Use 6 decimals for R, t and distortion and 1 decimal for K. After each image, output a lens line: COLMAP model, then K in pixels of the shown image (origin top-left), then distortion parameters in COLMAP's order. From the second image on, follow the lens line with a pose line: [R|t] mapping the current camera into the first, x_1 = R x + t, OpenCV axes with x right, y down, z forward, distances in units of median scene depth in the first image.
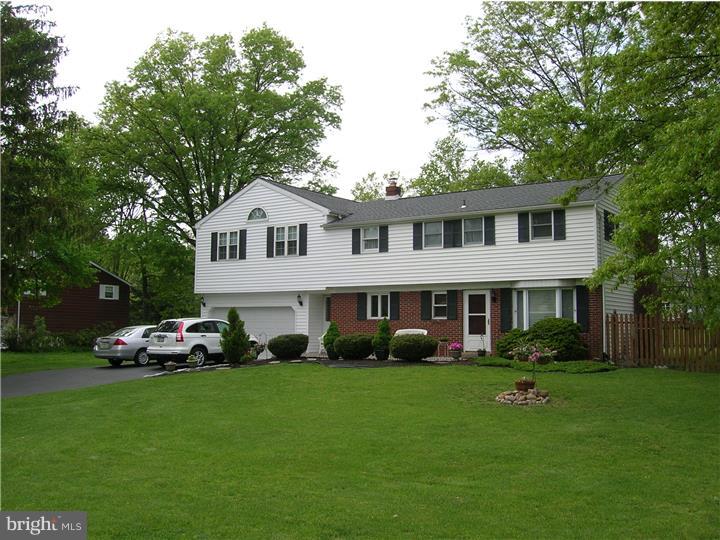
lens RADIAL K [[742.2, 0, 354.2], [0, 742.2, 271.9], [0, 0, 1]] dist [-0.153062, 0.000000]
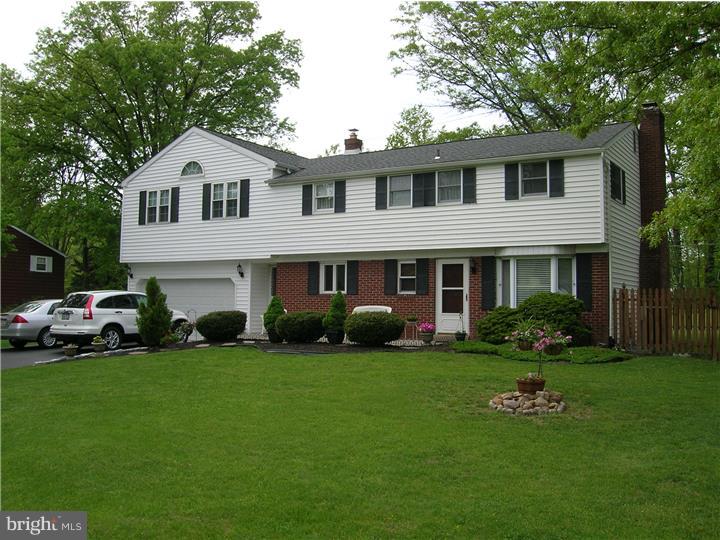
lens RADIAL K [[742.2, 0, 366.2], [0, 742.2, 267.1], [0, 0, 1]] dist [-0.153062, 0.000000]
pose [[0.997825, 0.009170, 0.065271, 0.015382], [-0.010656, 0.999691, 0.022462, 0.014979], [-0.065044, -0.023109, 0.997615, 0.169850]]
